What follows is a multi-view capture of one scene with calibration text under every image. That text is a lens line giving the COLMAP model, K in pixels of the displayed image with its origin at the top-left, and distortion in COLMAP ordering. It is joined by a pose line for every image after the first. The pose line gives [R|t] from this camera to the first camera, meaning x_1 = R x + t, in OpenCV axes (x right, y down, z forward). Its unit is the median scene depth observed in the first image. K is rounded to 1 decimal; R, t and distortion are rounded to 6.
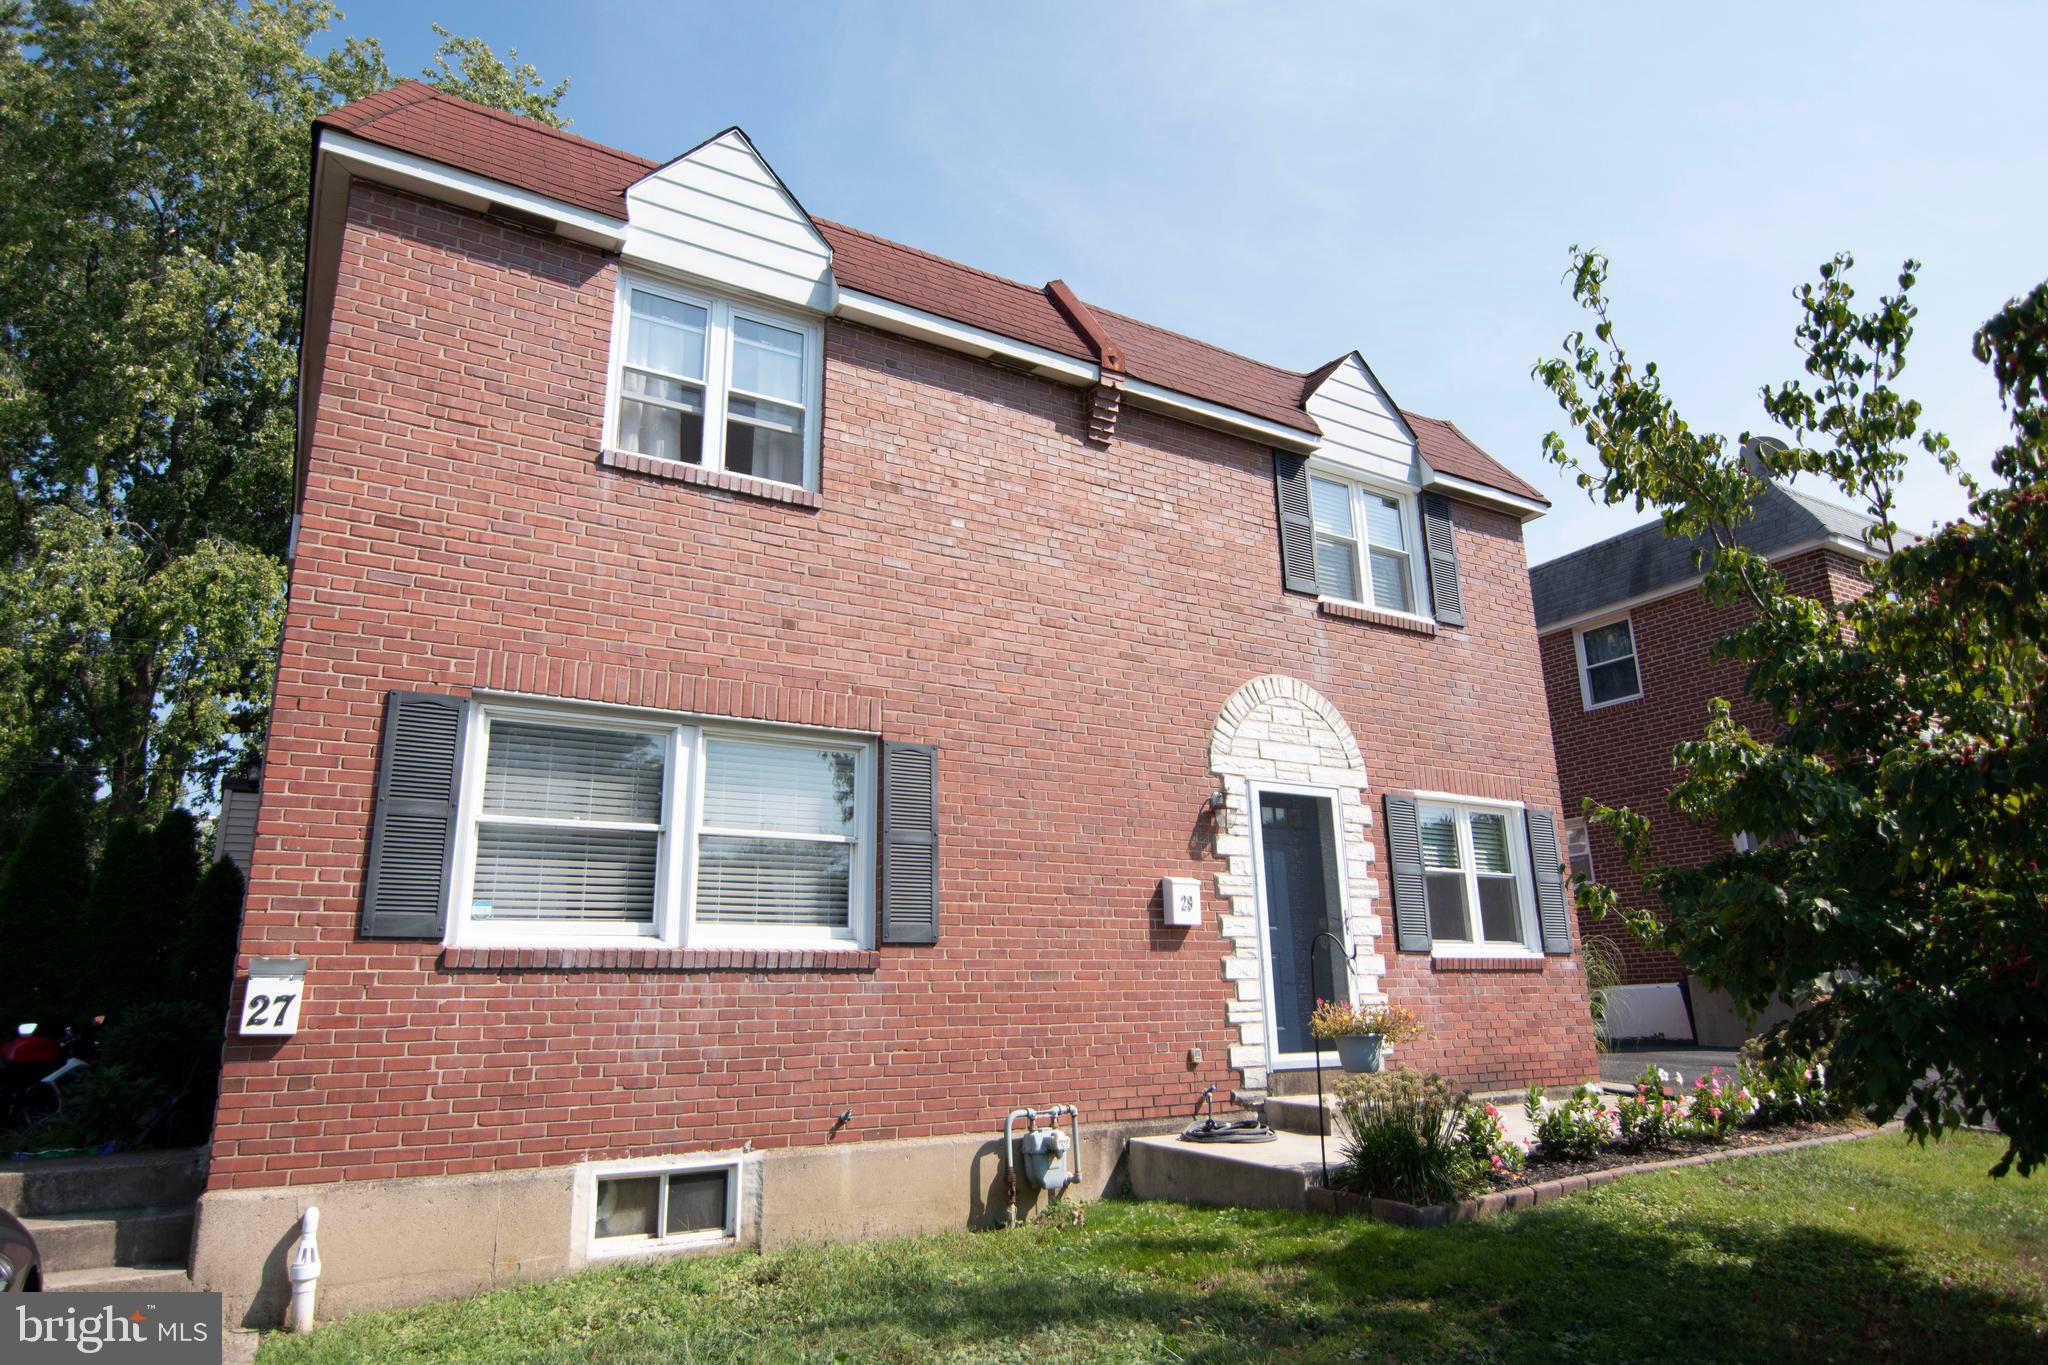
lens RADIAL K [[1205.7, 0, 1034.8], [0, 1205.7, 678.2], [0, 0, 1]] dist [-0.006039, -0.009266]
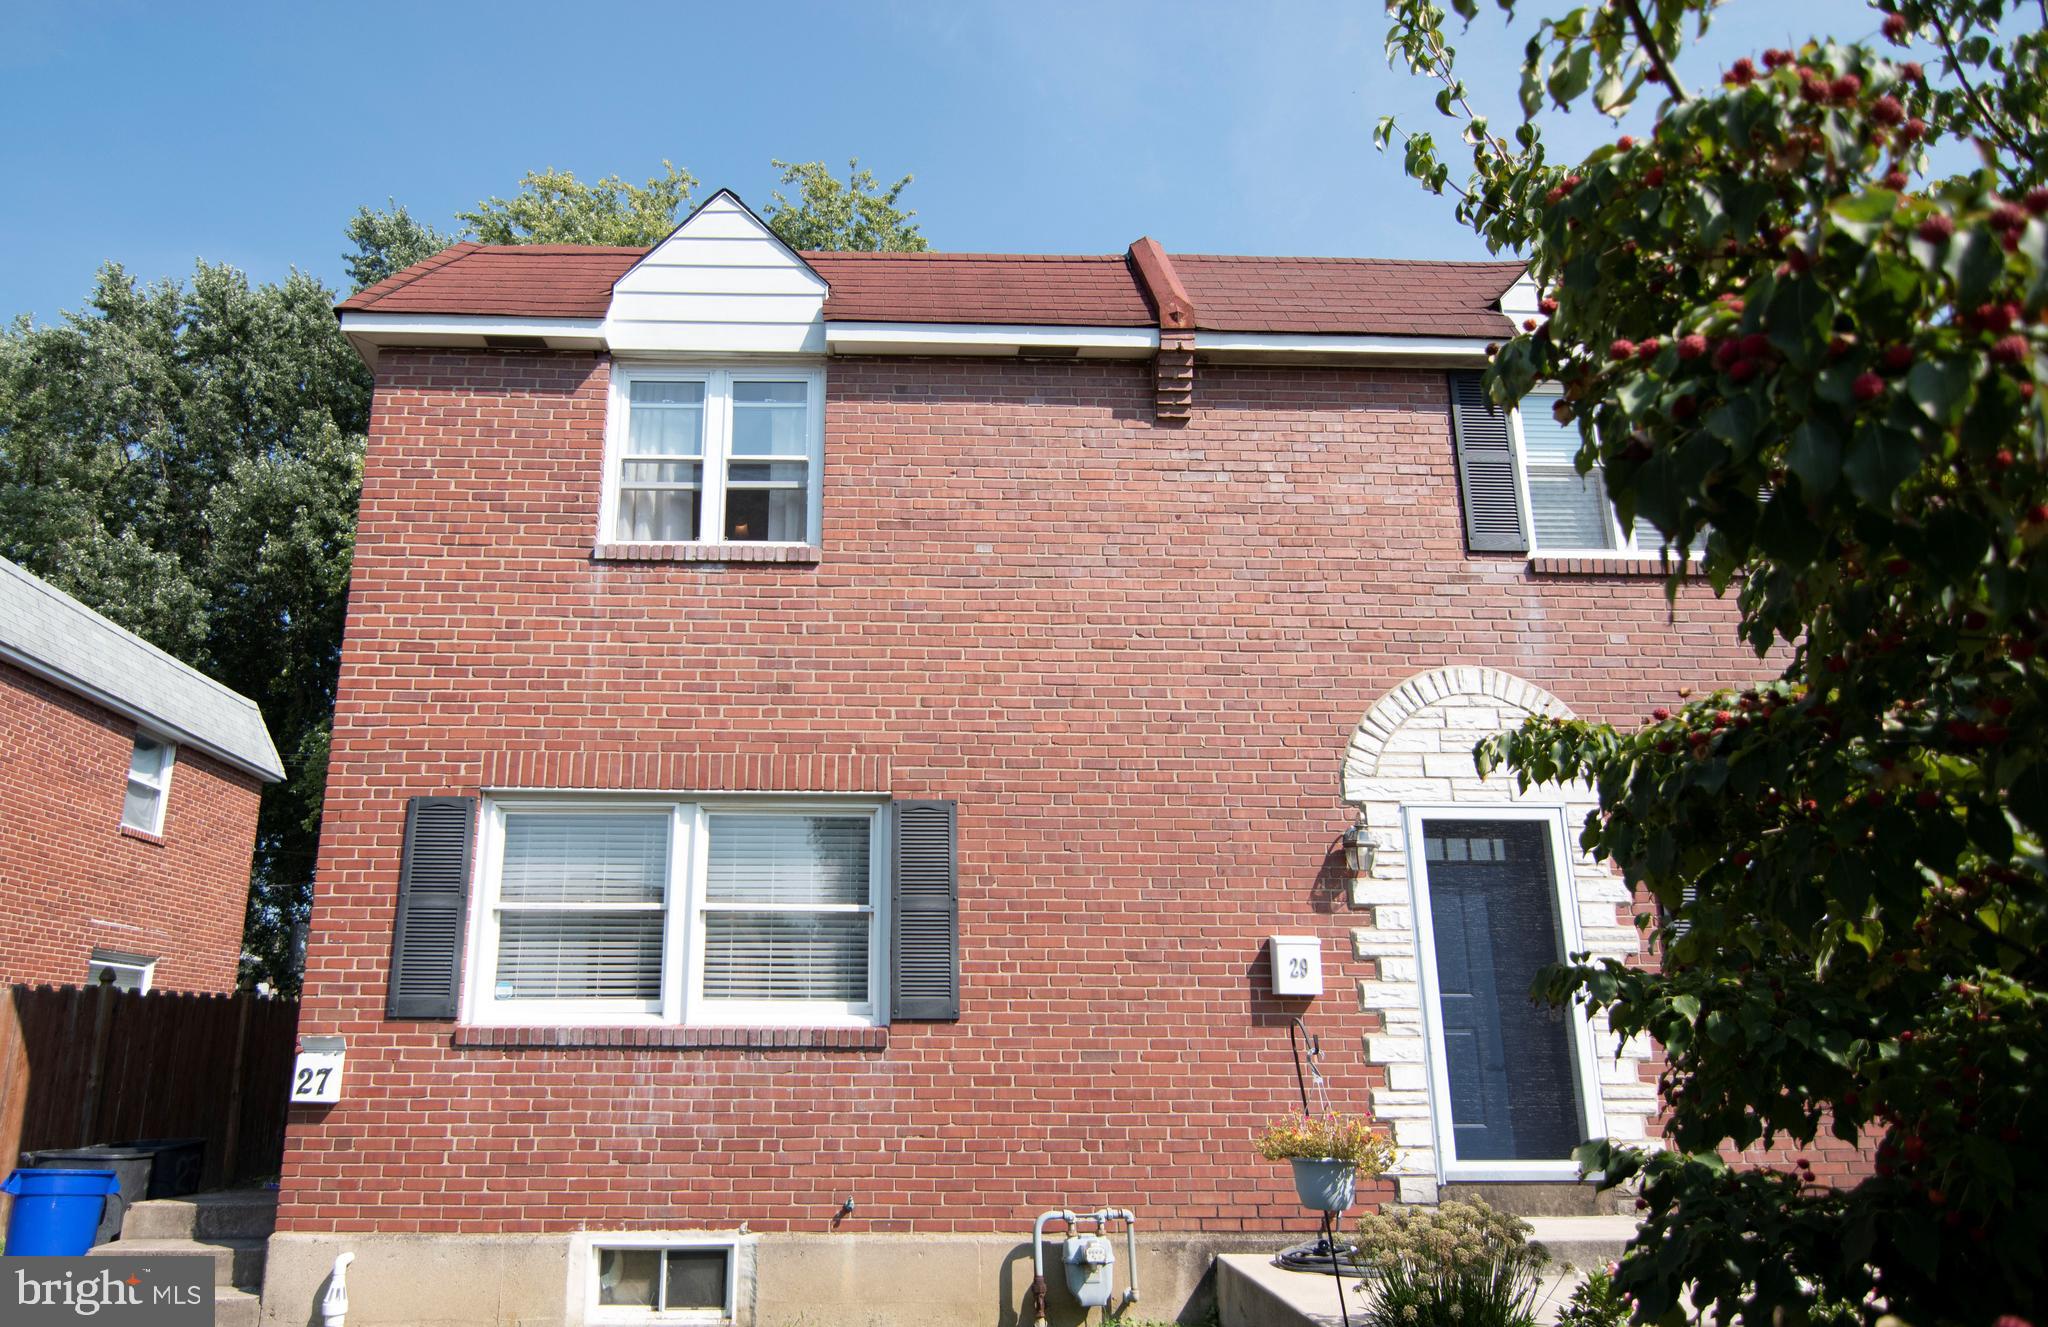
lens RADIAL K [[1235.9, 0, 902.1], [0, 1235.9, 754.5], [0, 0, 1]] dist [-0.007498, -0.005657]
pose [[0.866385, -0.098198, -0.489626, 0.347949], [0.111897, 0.993719, -0.001297, 0.019139], [0.486678, -0.053664, 0.871932, 0.180468]]
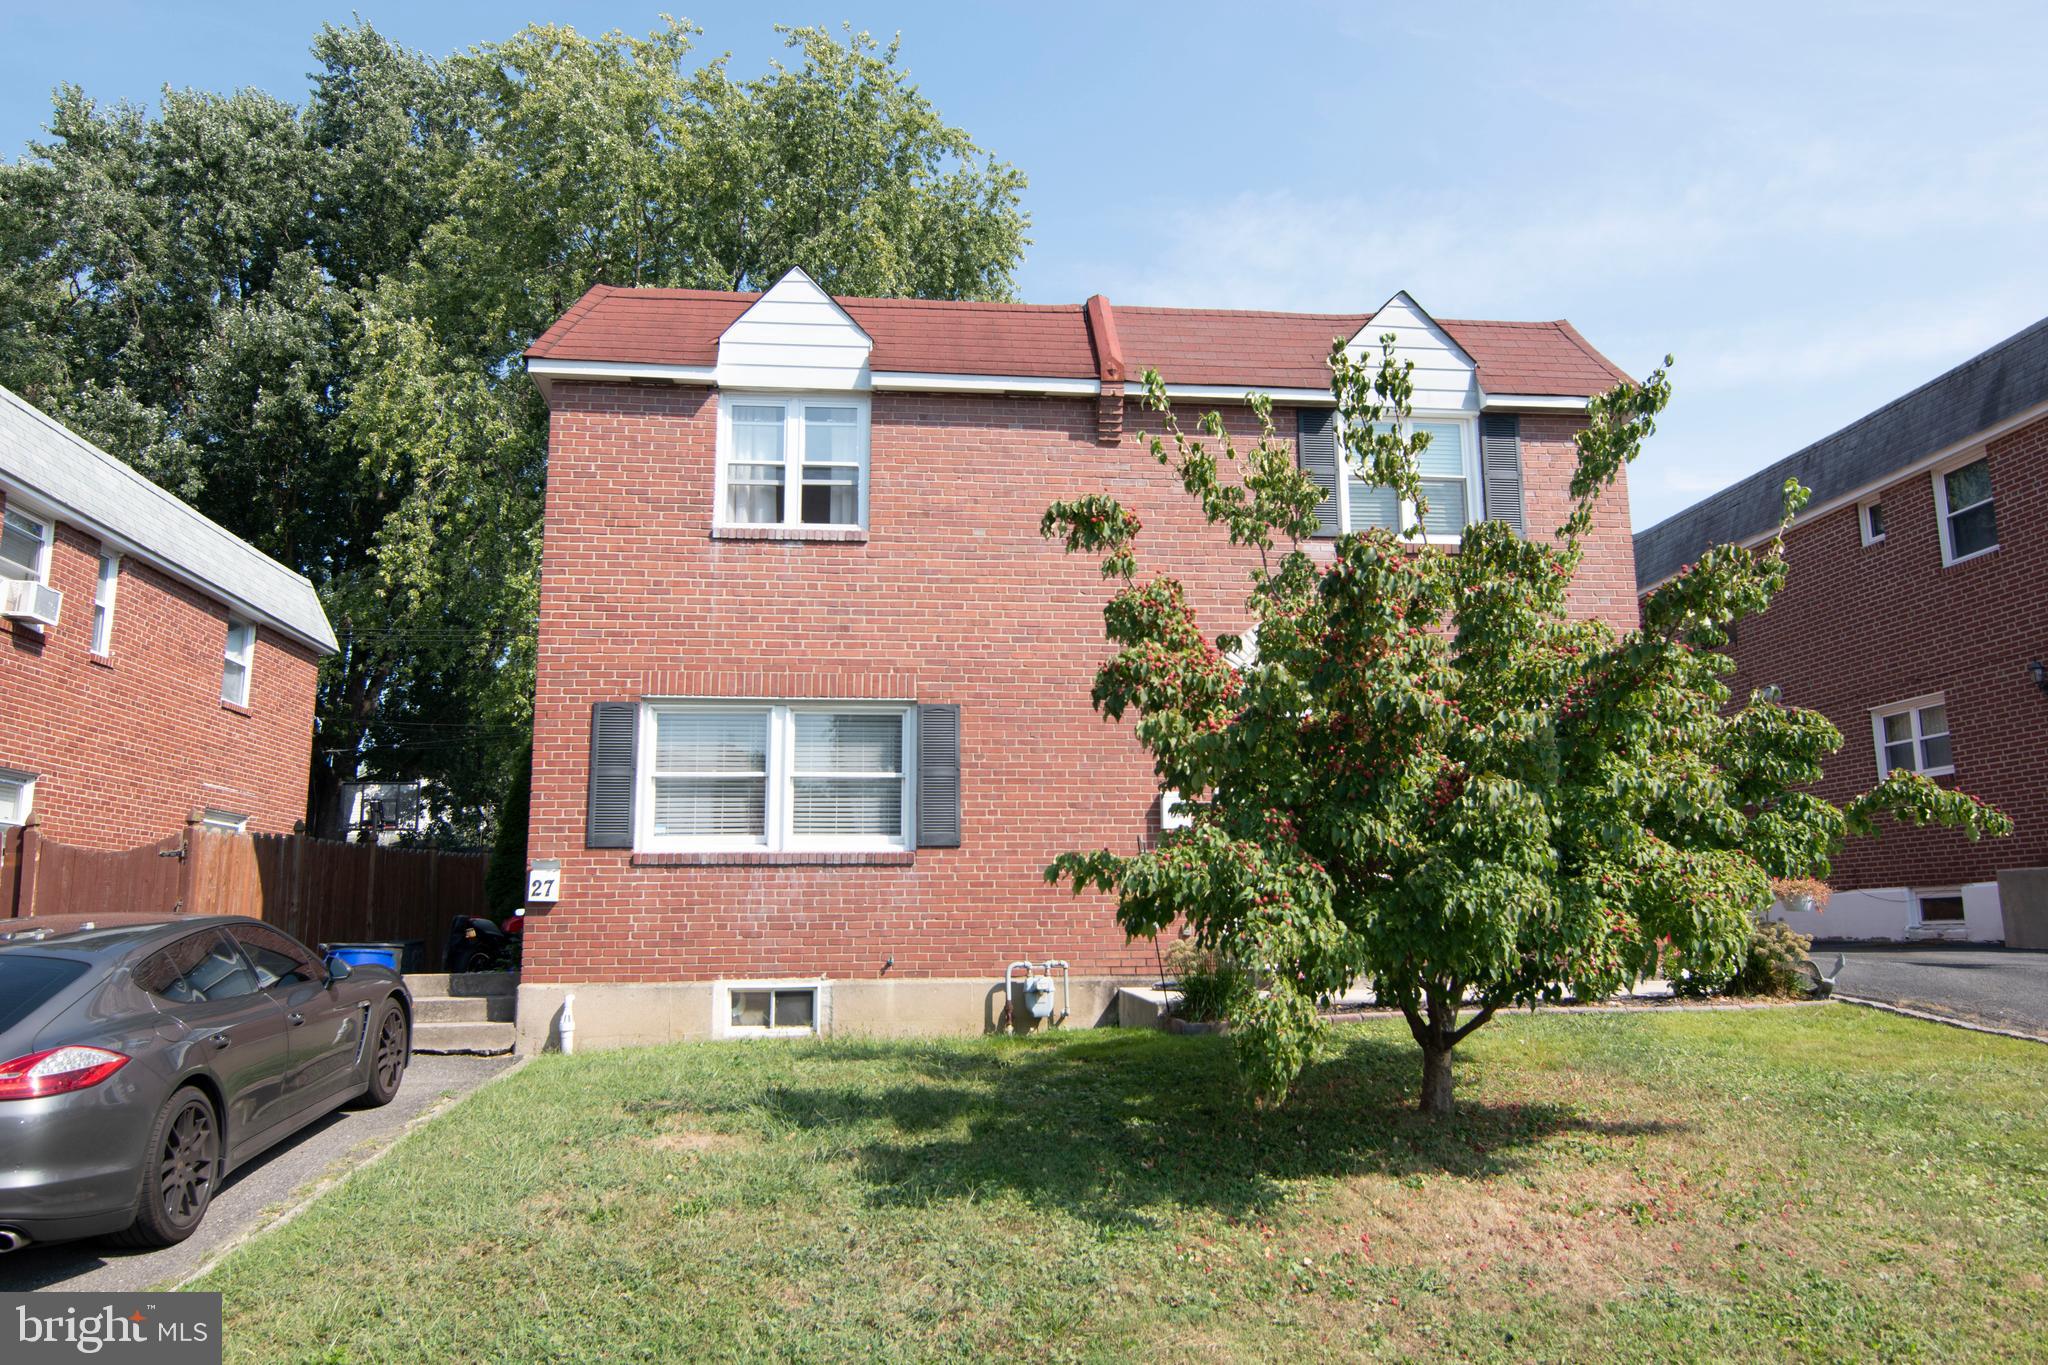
lens RADIAL K [[1396.9, 0, 1025.0], [0, 1396.9, 671.9], [0, 0, 1]] dist [0.000263, -0.019508]
pose [[0.907898, -0.065497, -0.414042, 0.663525], [0.102705, 0.992369, 0.068227, -0.083354], [0.406414, -0.104468, 0.907697, -0.420389]]
